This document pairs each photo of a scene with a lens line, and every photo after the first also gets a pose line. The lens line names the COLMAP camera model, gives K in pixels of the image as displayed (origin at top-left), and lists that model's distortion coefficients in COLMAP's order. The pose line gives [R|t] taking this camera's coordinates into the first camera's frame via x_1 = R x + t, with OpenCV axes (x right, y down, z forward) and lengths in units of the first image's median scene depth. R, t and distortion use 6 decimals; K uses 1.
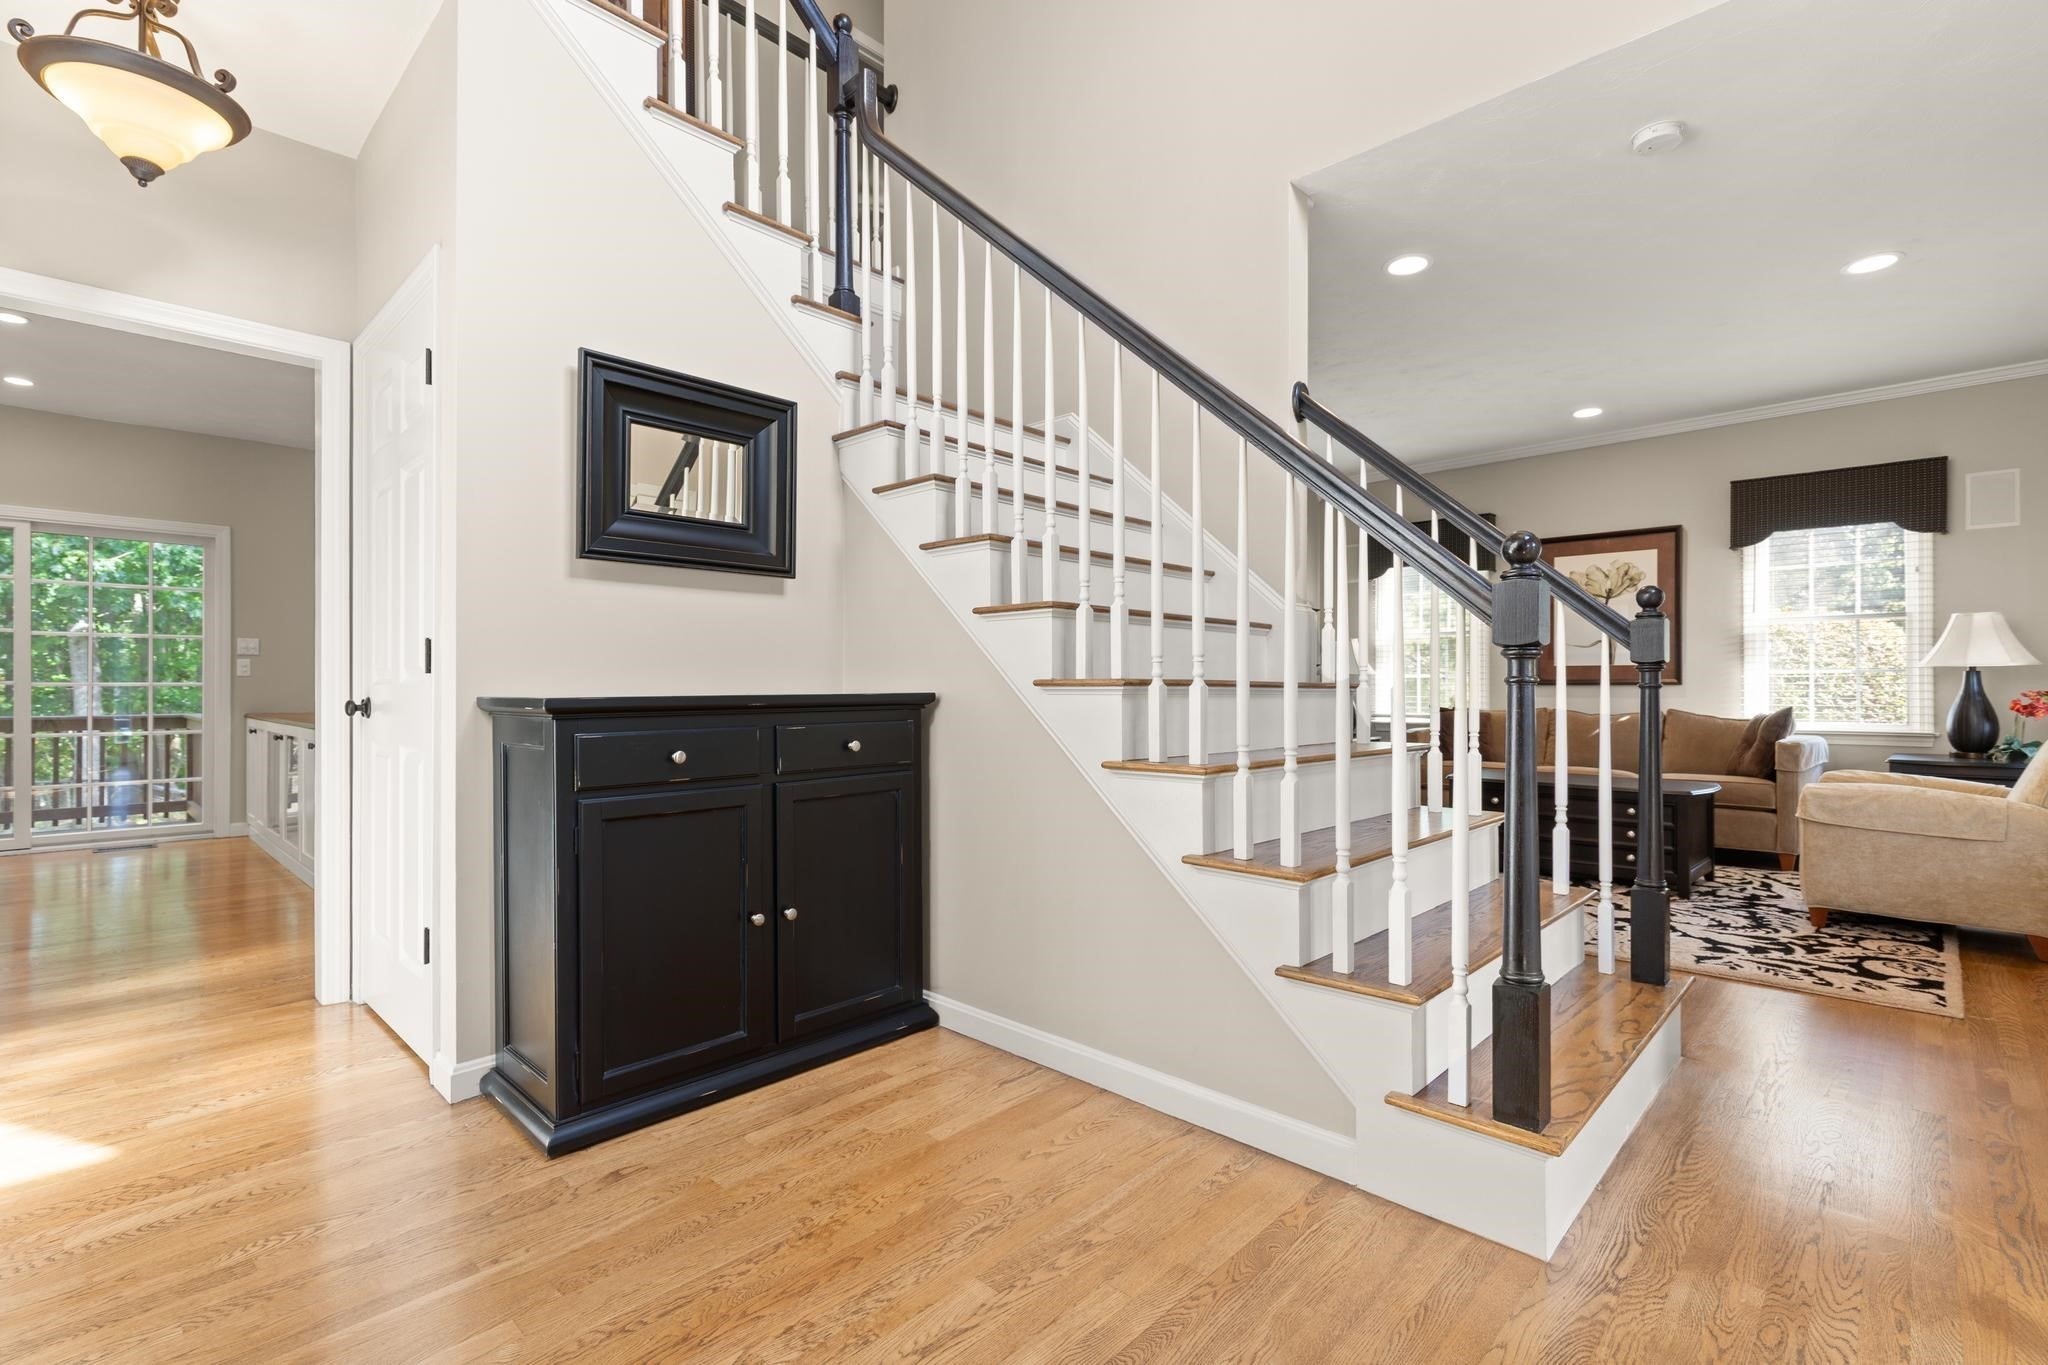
lens RADIAL K [[935.9, 0, 1024.2], [0, 935.9, 680.9], [0, 0, 1]] dist [0.000175, 0.000439]
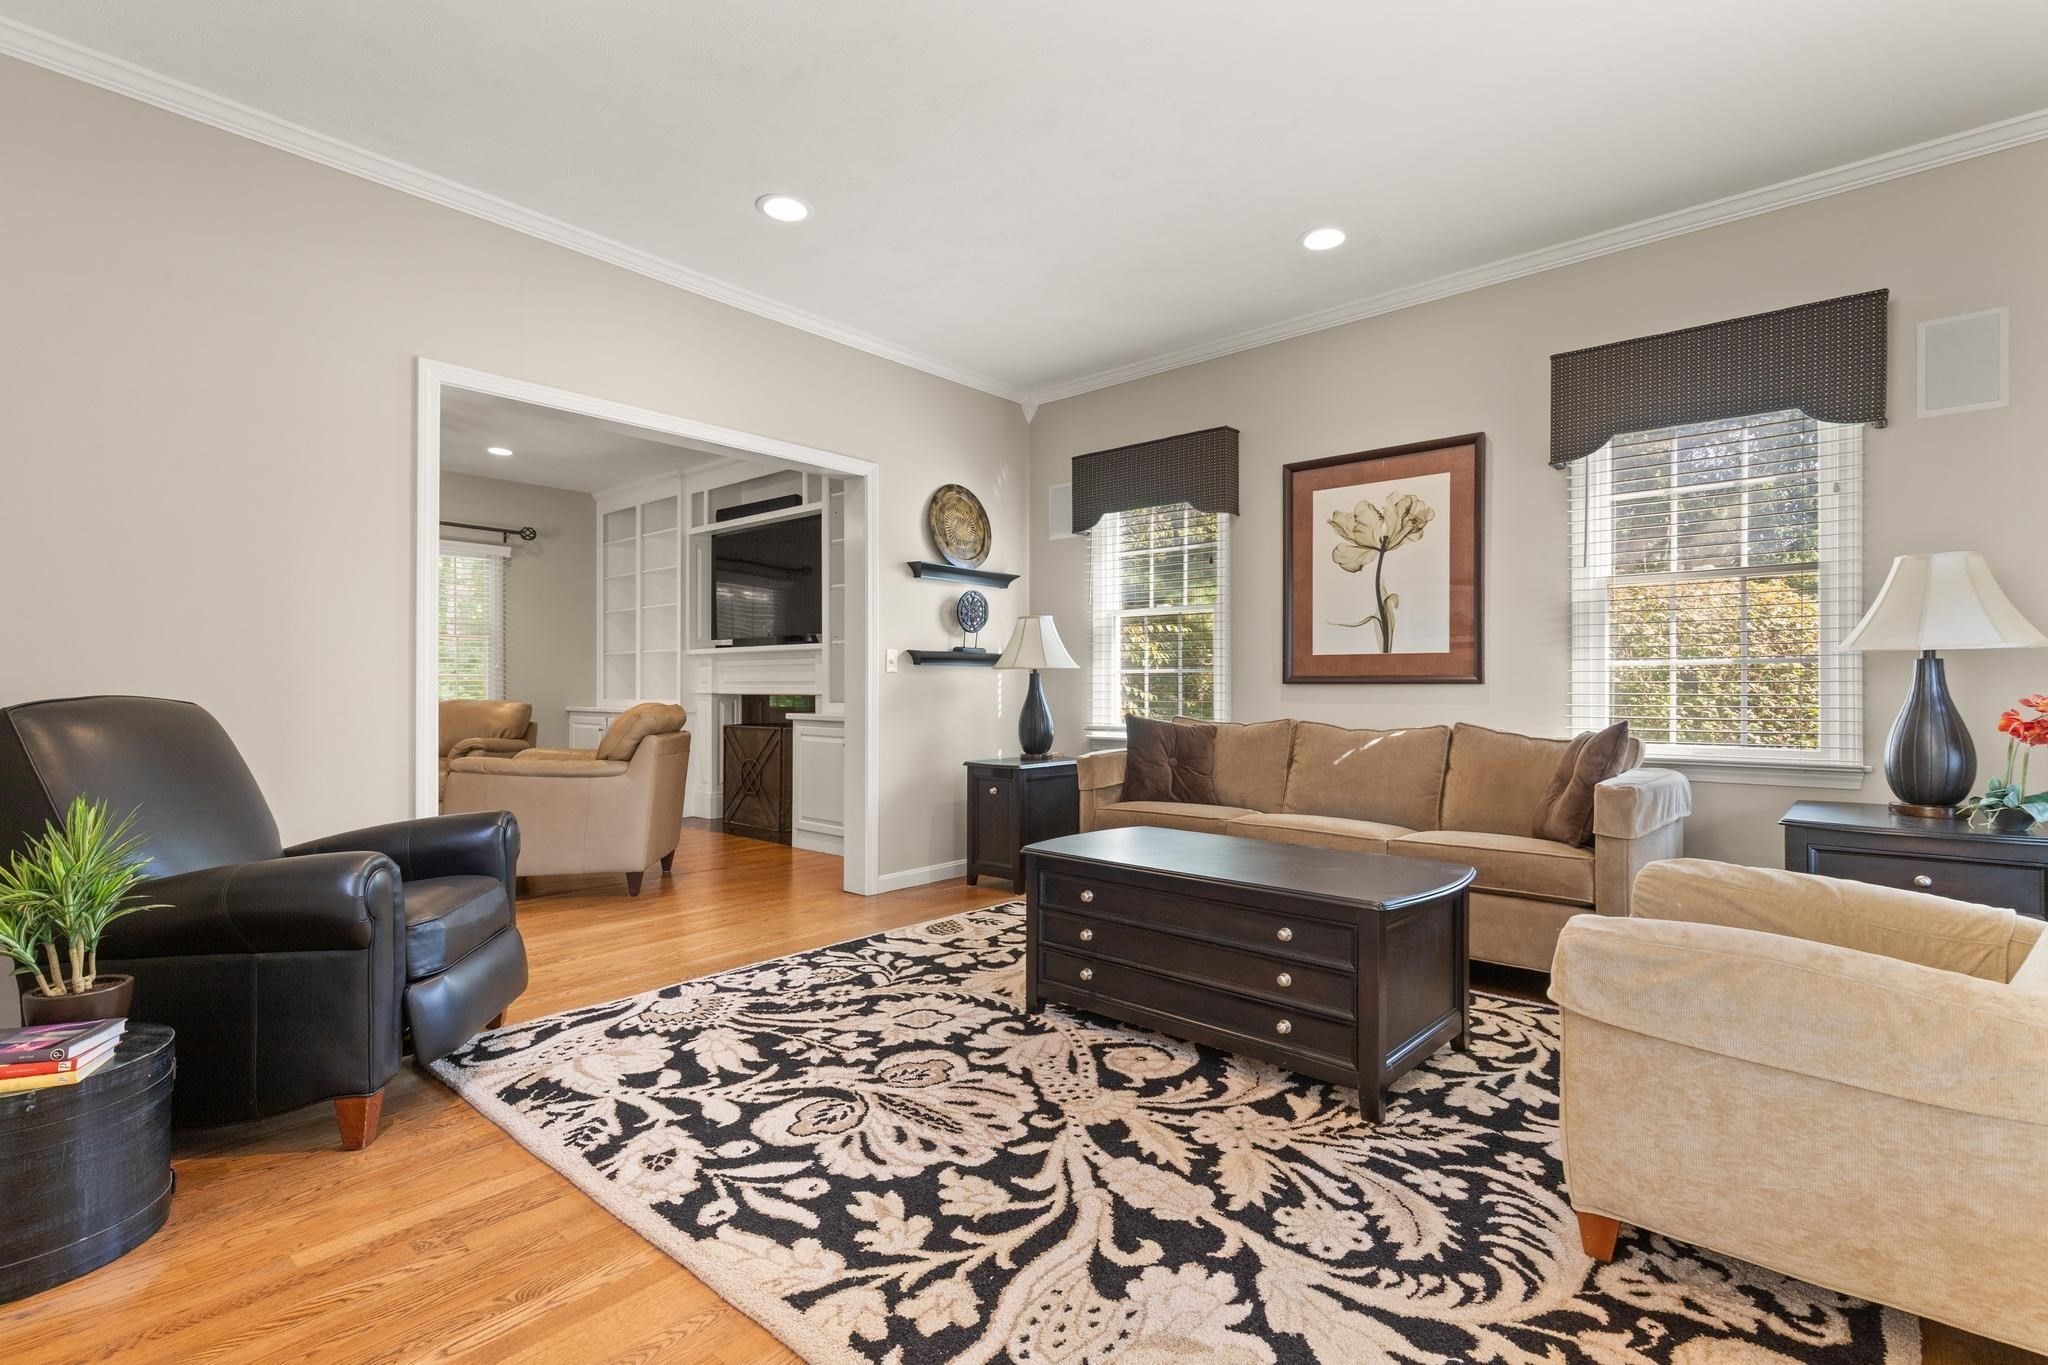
lens RADIAL K [[950.5, 0, 1024.0], [0, 950.5, 682.5], [0, 0, 1]] dist [-0.000061, 0.000068]
pose [[0.998853, 0.002444, 0.047810, 0.426410], [-0.002477, 0.999997, 0.000634, 0.004165], [-0.047809, -0.000751, 0.998856, 0.439212]]
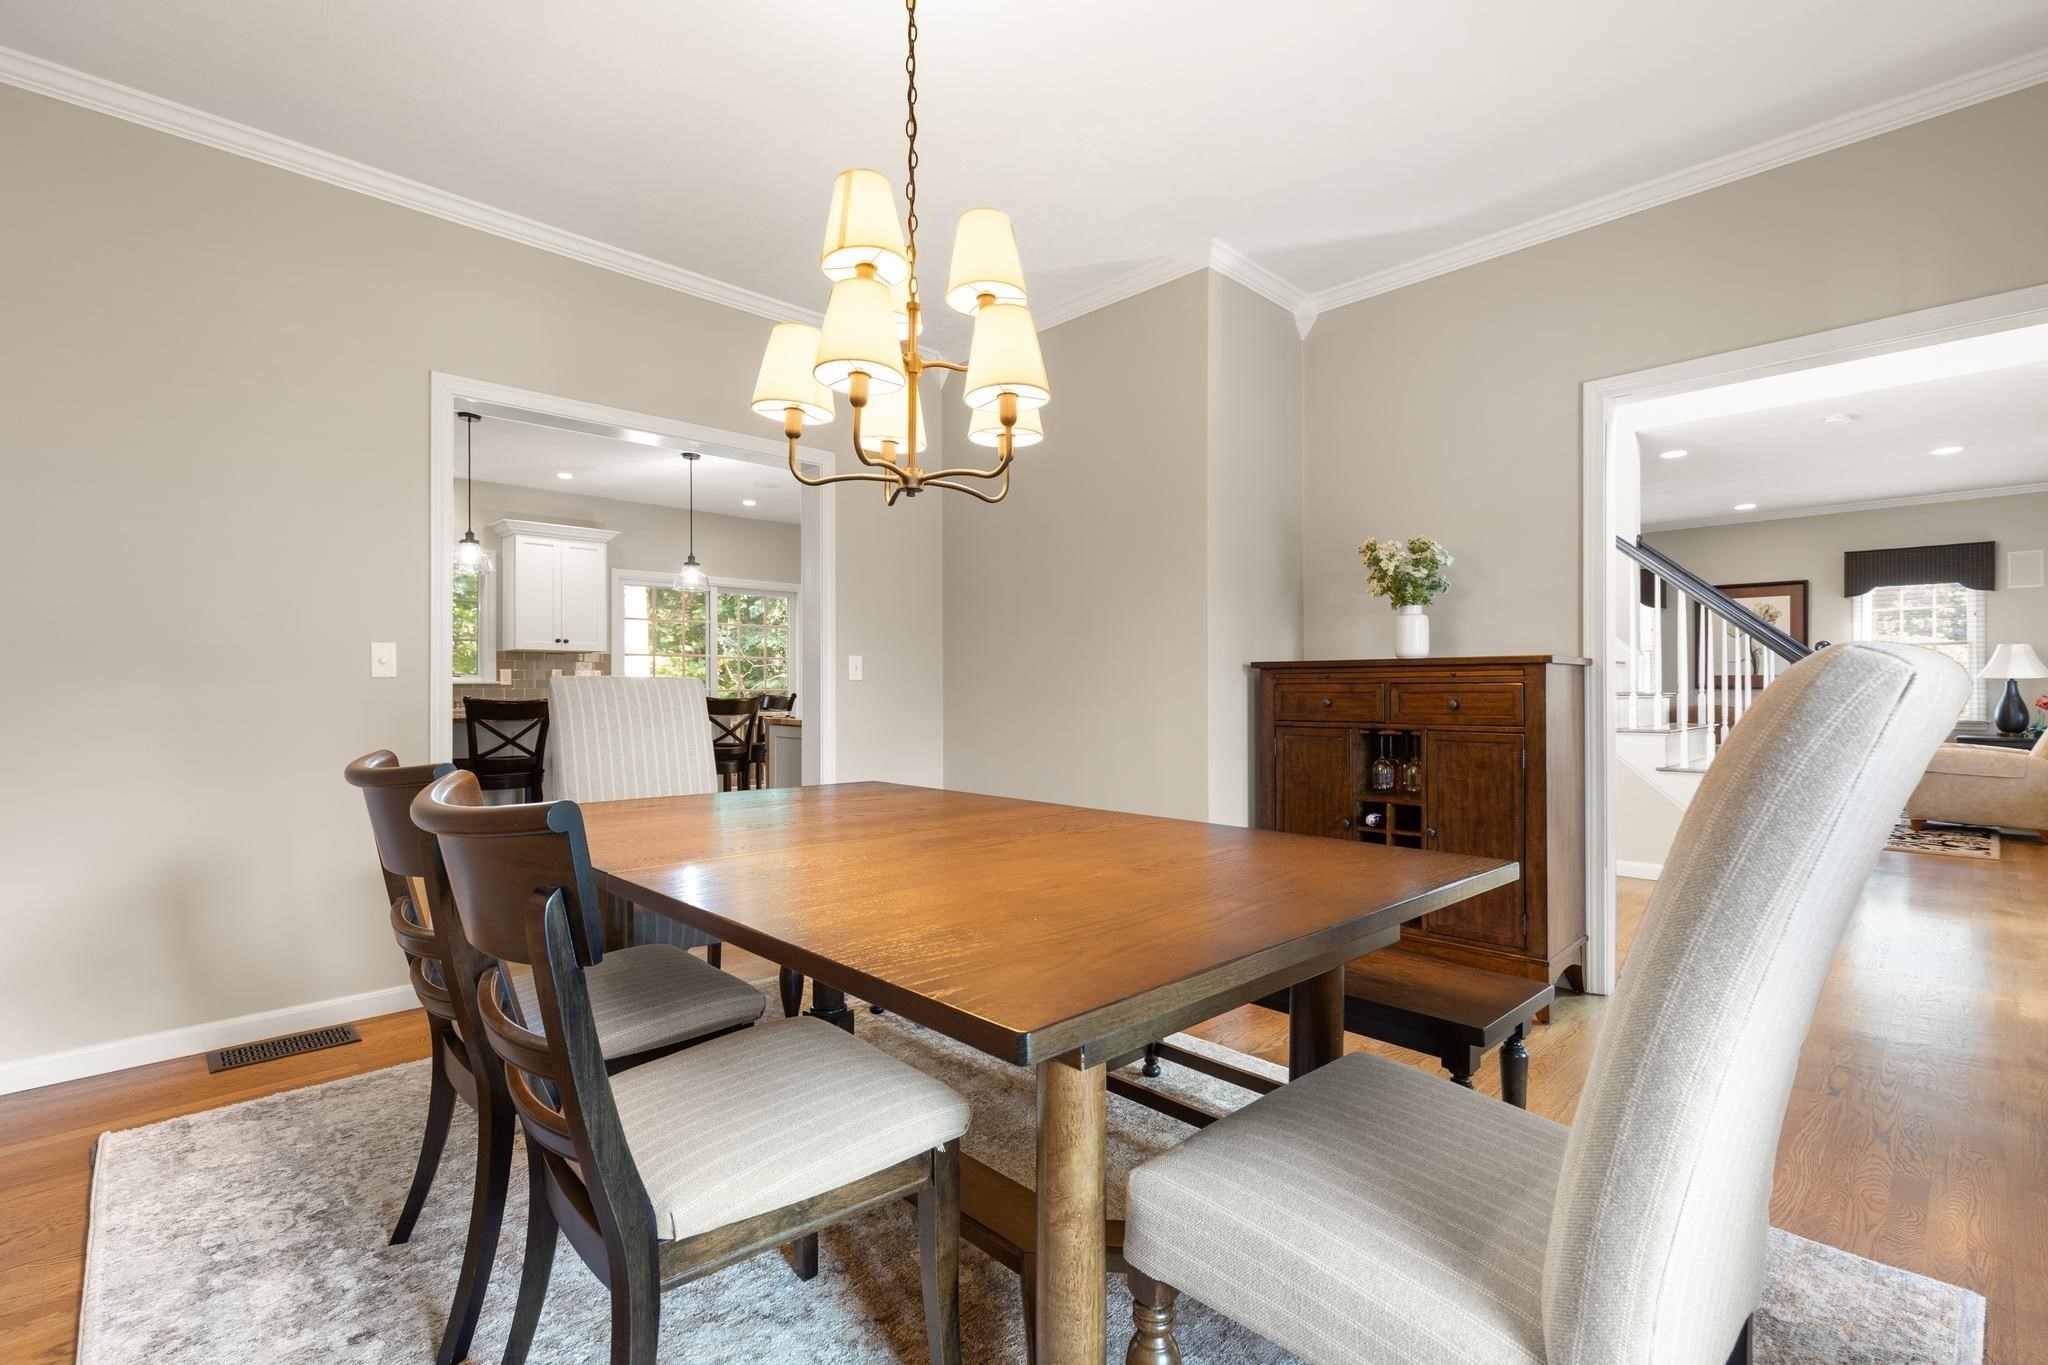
lens RADIAL K [[935.9, 0, 1024.2], [0, 935.9, 680.9], [0, 0, 1]] dist [0.000175, 0.000439]
pose [[0.999456, -0.002942, -0.032836, -0.556341], [0.002929, 0.999996, -0.000428, -0.014221], [0.032837, 0.000332, 0.999461, -0.587830]]
